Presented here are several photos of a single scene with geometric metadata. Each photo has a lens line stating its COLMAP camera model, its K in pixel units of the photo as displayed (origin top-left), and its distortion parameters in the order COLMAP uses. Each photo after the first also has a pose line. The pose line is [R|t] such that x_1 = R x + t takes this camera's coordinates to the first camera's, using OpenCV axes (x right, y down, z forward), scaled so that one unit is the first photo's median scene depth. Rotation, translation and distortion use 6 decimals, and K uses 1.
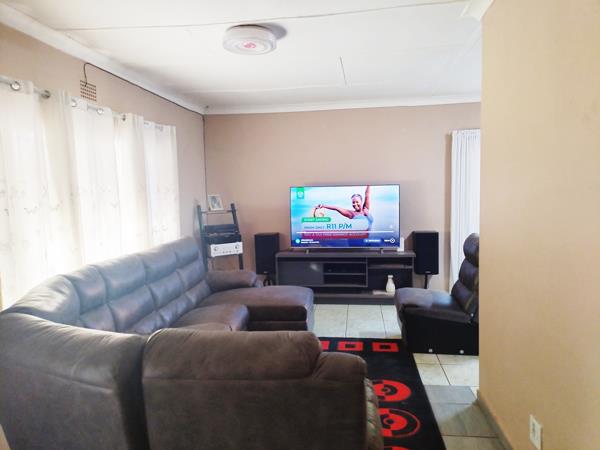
lens RADIAL K [[448.2, 0, 298.3], [0, 448.2, 224.5], [0, 0, 1]] dist [0.085370, -0.099811]
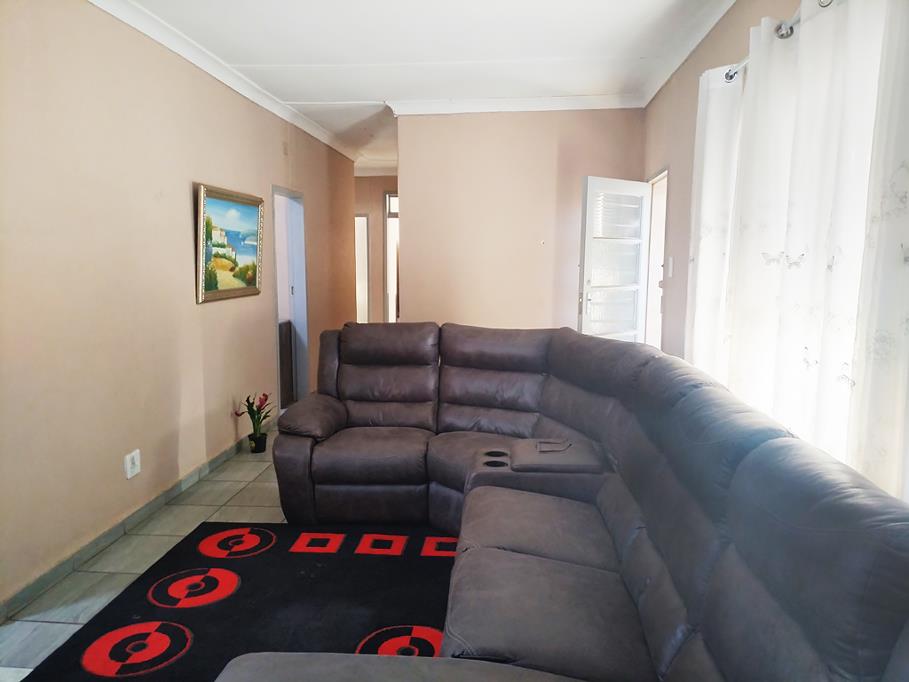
lens RADIAL K [[679.1, 0, 452.0], [0, 679.1, 340.3], [0, 0, 1]] dist [0.085370, -0.099811]
pose [[-0.998780, 0.030578, -0.038780, -0.075058], [0.021915, 0.978129, 0.206843, -0.063181], [0.044256, 0.205741, -0.977605, 0.960371]]
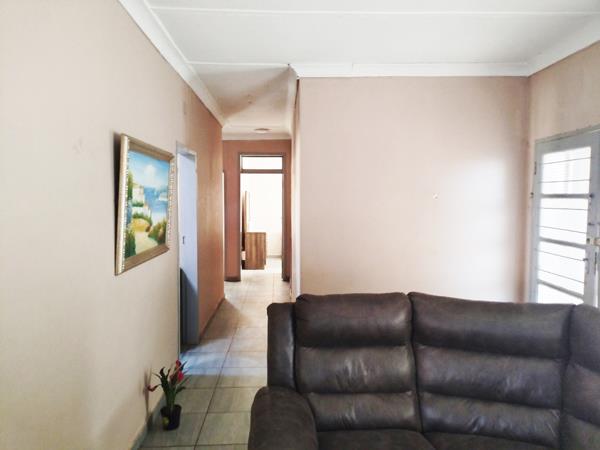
lens RADIAL K [[448.2, 0, 298.3], [0, 448.2, 224.5], [0, 0, 1]] dist [0.085370, -0.099811]
pose [[-0.985335, 0.036786, -0.166617, 0.073225], [0.012289, 0.989248, 0.145730, -0.057707], [0.170186, 0.141546, -0.975193, 0.639255]]
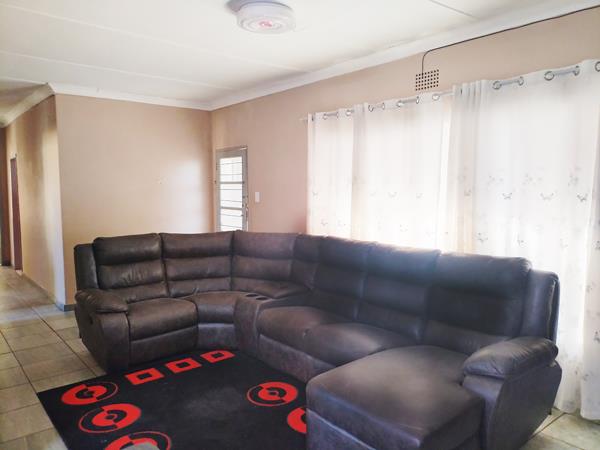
lens RADIAL K [[448.2, 0, 298.3], [0, 448.2, 224.5], [0, 0, 1]] dist [0.085370, -0.099811]
pose [[-0.680360, 0.089142, -0.727437, 0.303540], [-0.040710, 0.986446, 0.158958, -0.081240], [0.731747, 0.137763, -0.667509, 0.948629]]
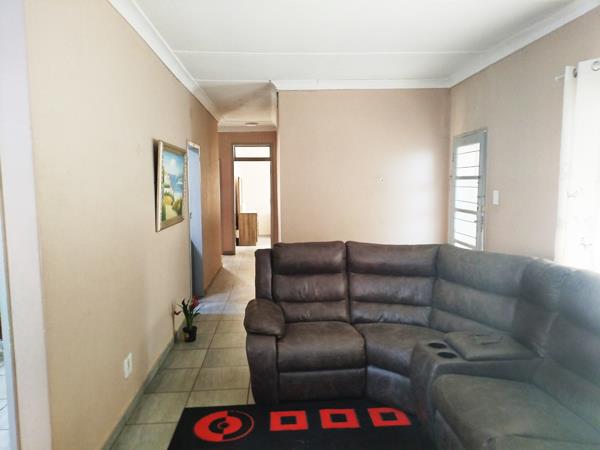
lens RADIAL K [[448.2, 0, 298.3], [0, 448.2, 224.5], [0, 0, 1]] dist [0.085370, -0.099811]
pose [[-0.982125, 0.053764, -0.180388, 0.087429], [0.020982, 0.983637, 0.178934, -0.073561], [0.187057, 0.171951, -0.967183, 0.863040]]
